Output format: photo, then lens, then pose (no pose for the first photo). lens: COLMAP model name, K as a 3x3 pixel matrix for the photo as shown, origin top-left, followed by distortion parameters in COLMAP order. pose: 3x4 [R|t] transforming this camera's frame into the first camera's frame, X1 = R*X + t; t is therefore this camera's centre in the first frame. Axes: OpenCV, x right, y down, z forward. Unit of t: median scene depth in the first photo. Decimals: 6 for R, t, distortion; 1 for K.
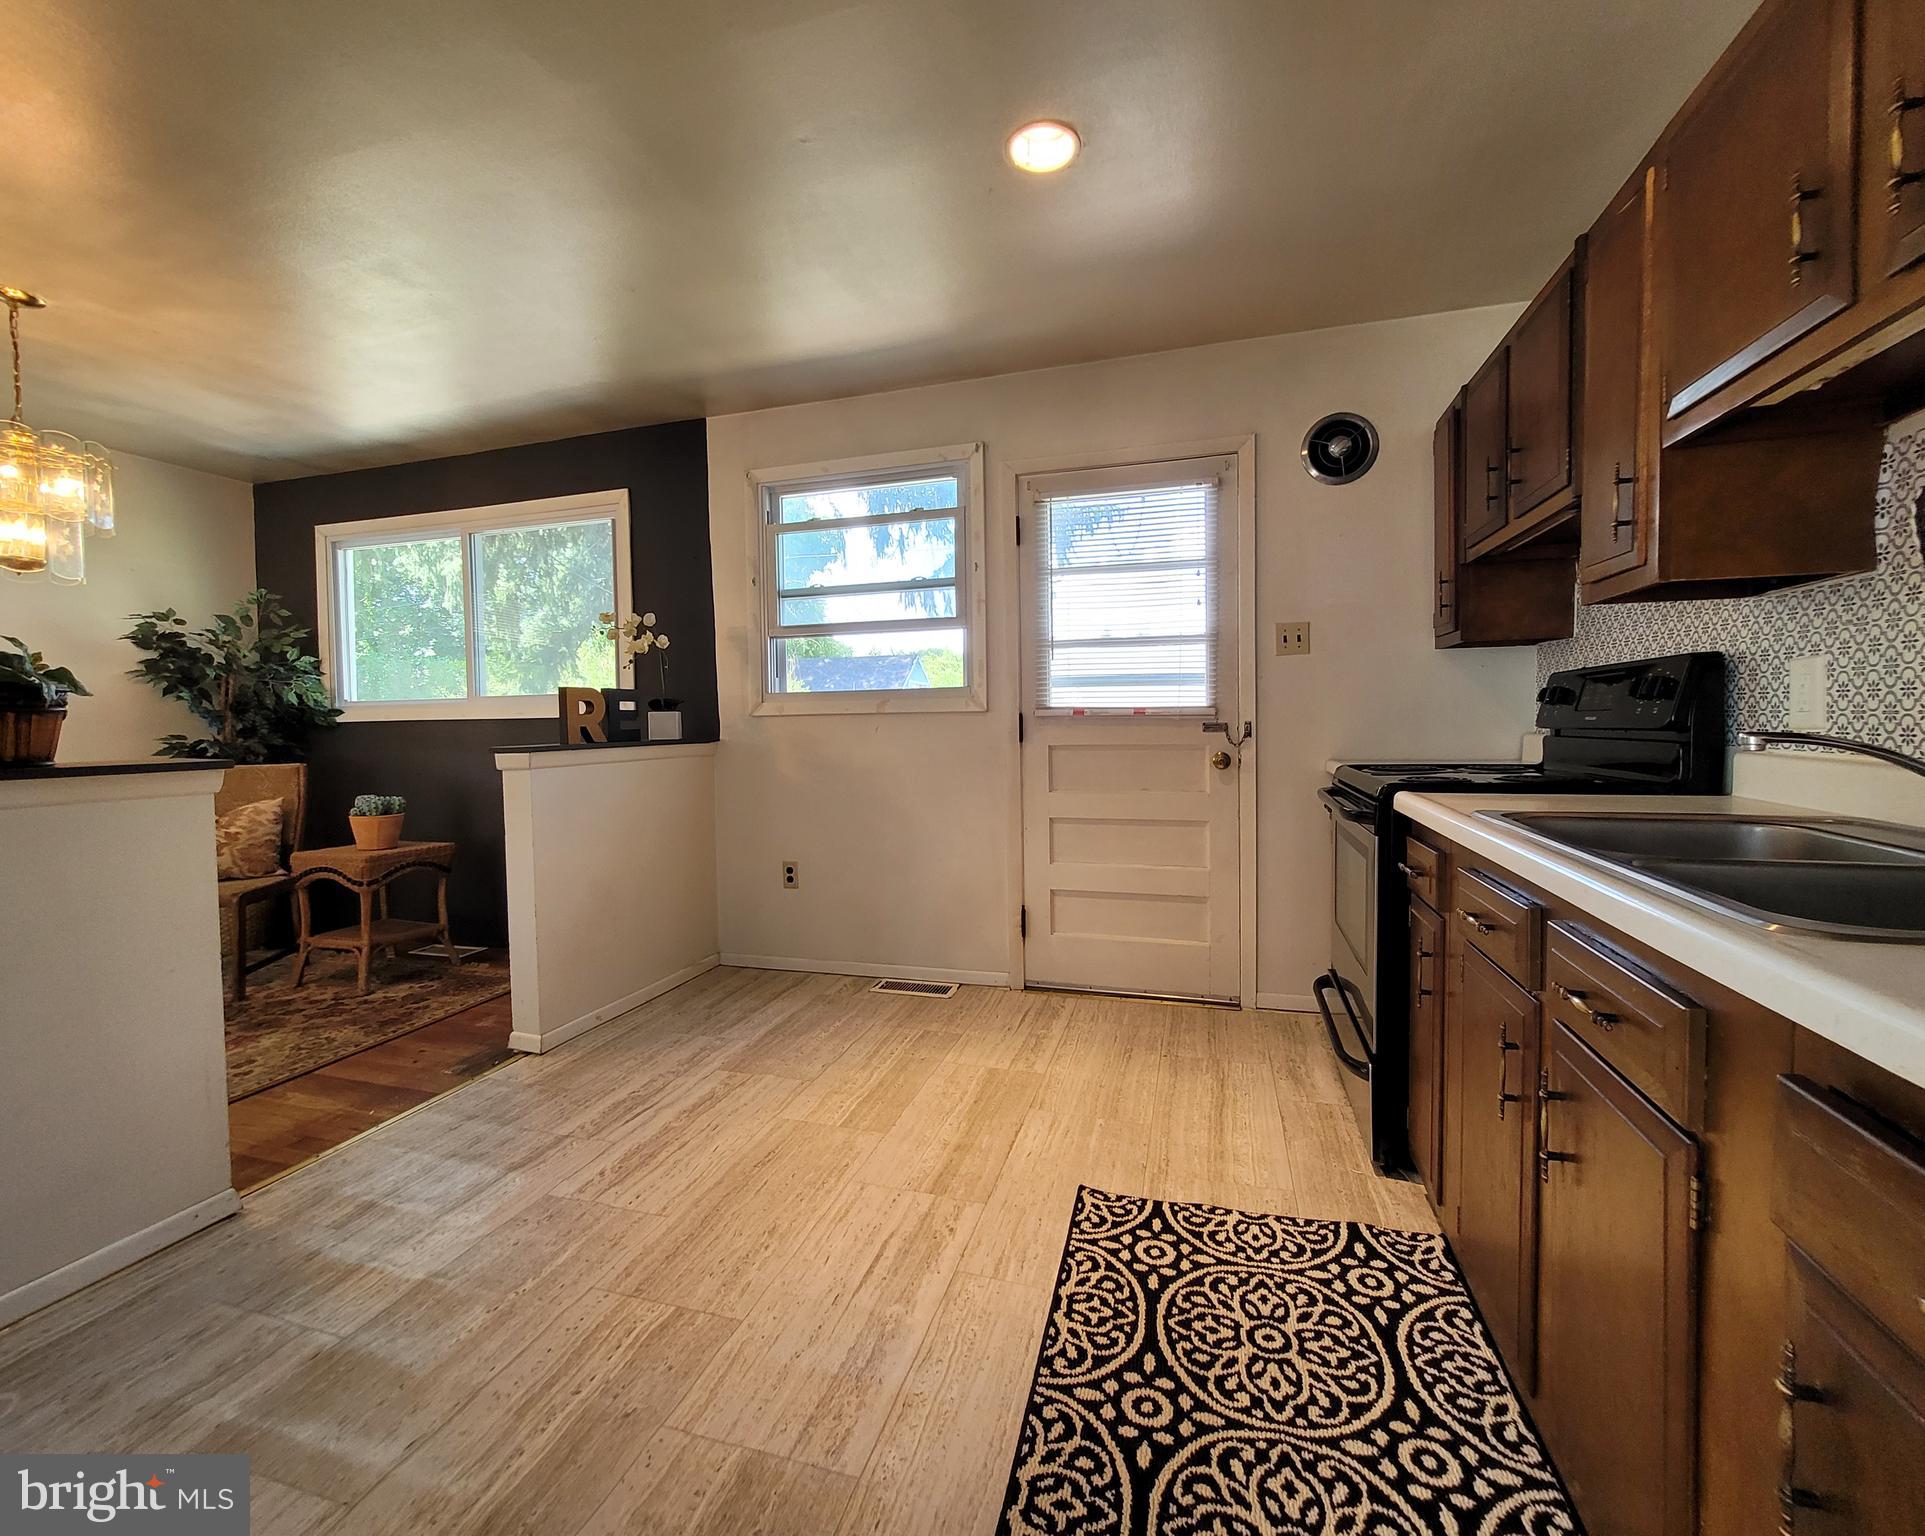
lens RADIAL K [[805.9, 0, 972.5], [0, 805.9, 753.5], [0, 0, 1]] dist [-0.002528, 0.000523]
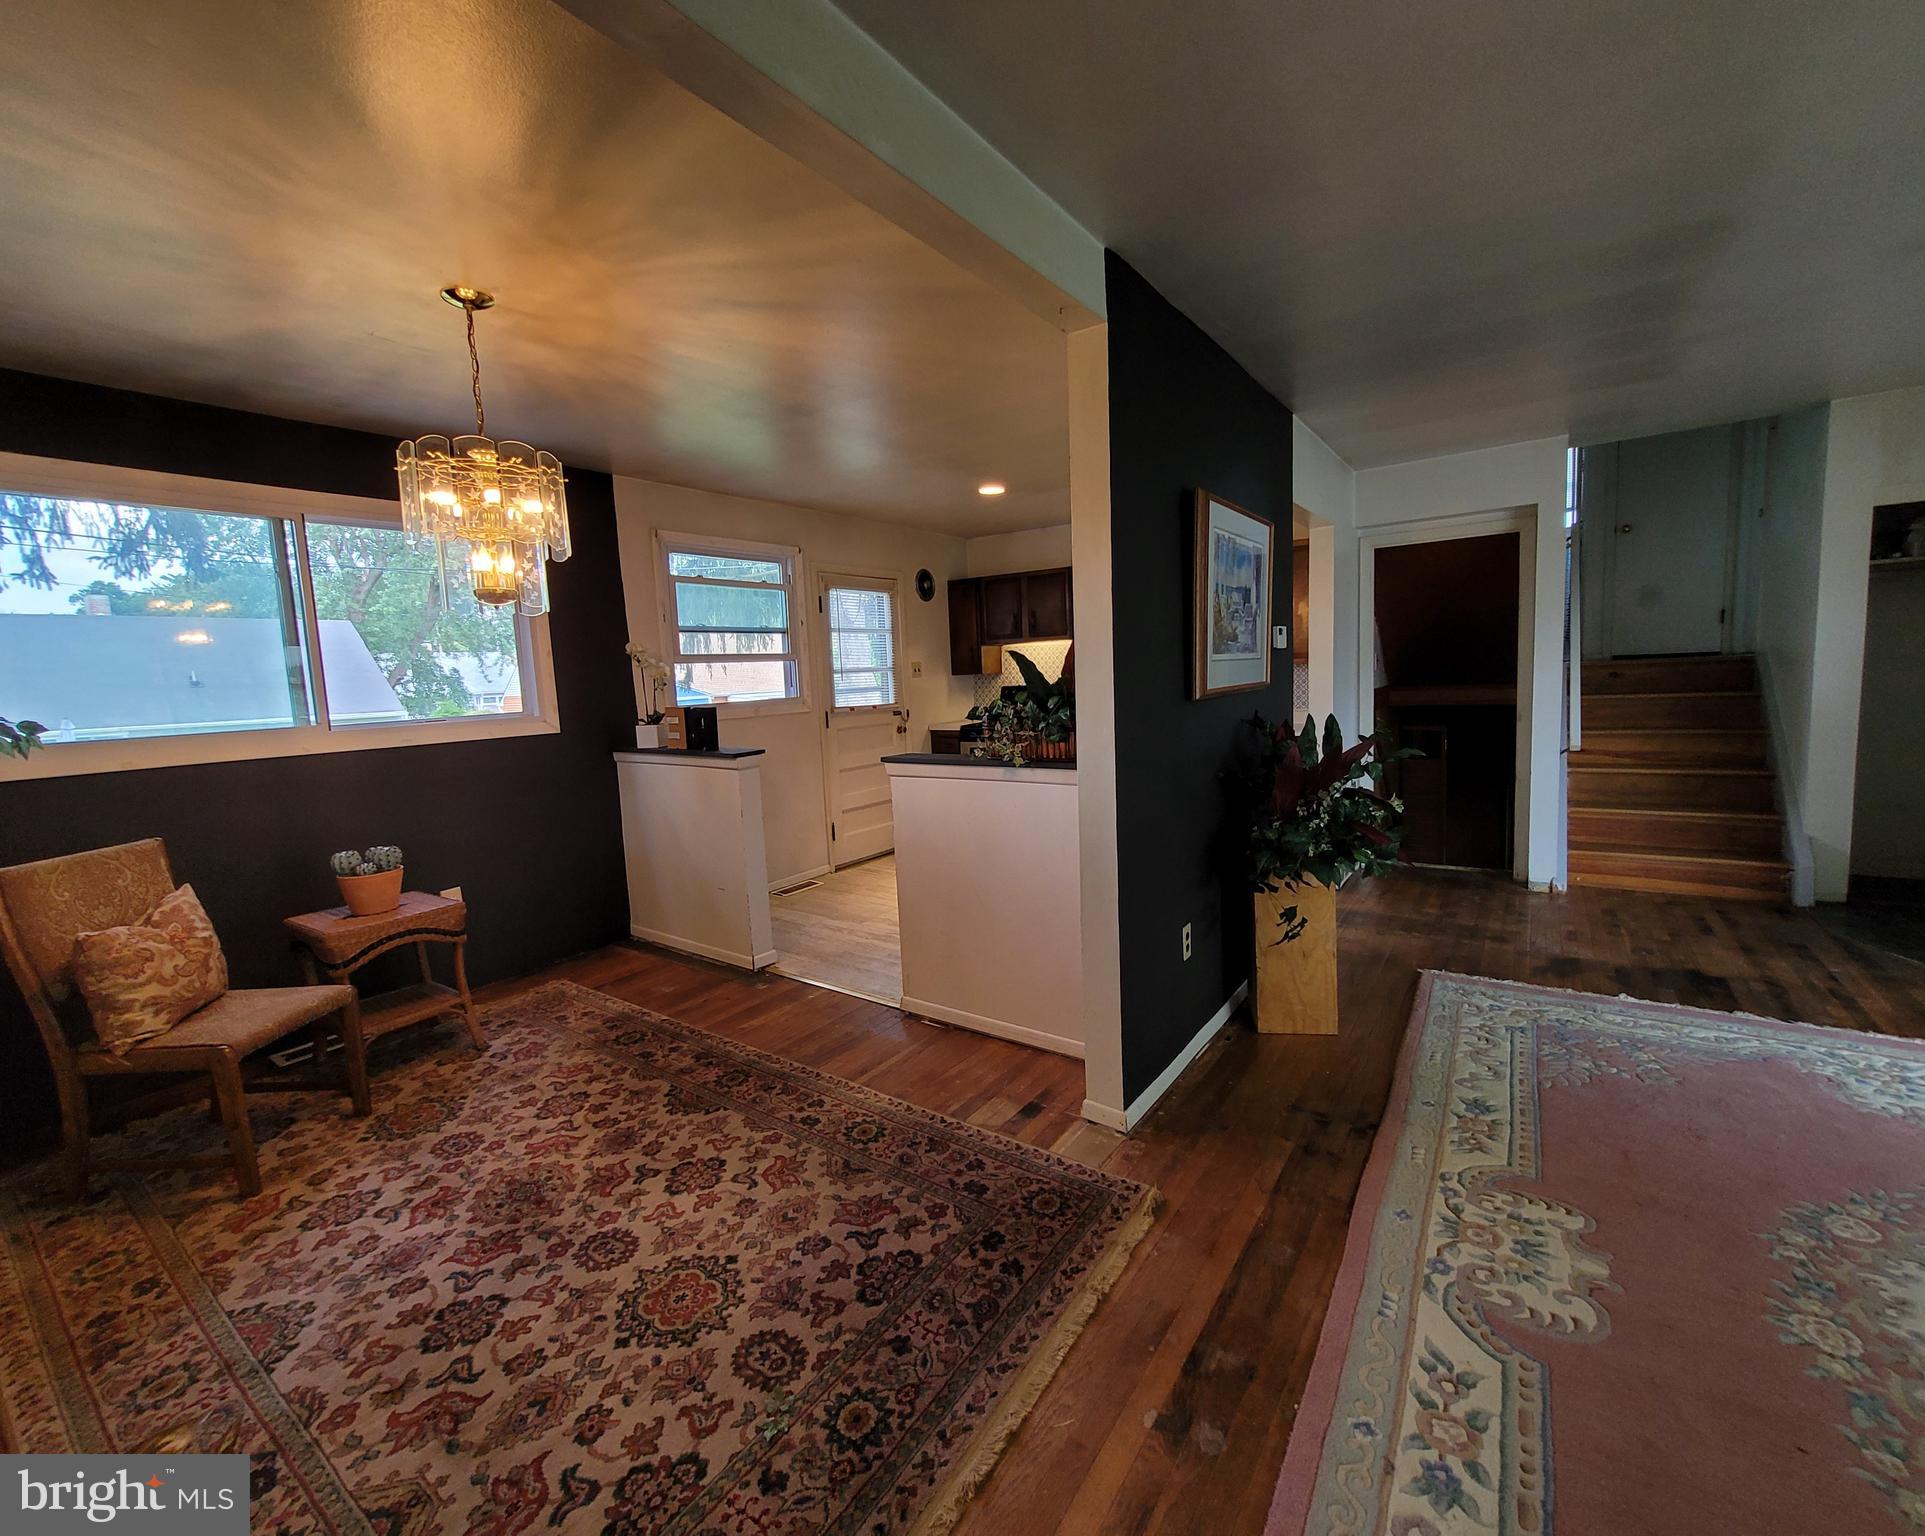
lens RADIAL K [[807.4, 0, 970.1], [0, 807.4, 750.3], [0, 0, 1]] dist [-0.003436, 0.000993]
pose [[0.323131, -0.093297, 0.941744, -2.642550], [0.076243, 0.994460, 0.072359, -0.123785], [-0.943278, 0.048420, 0.328454, 0.272273]]
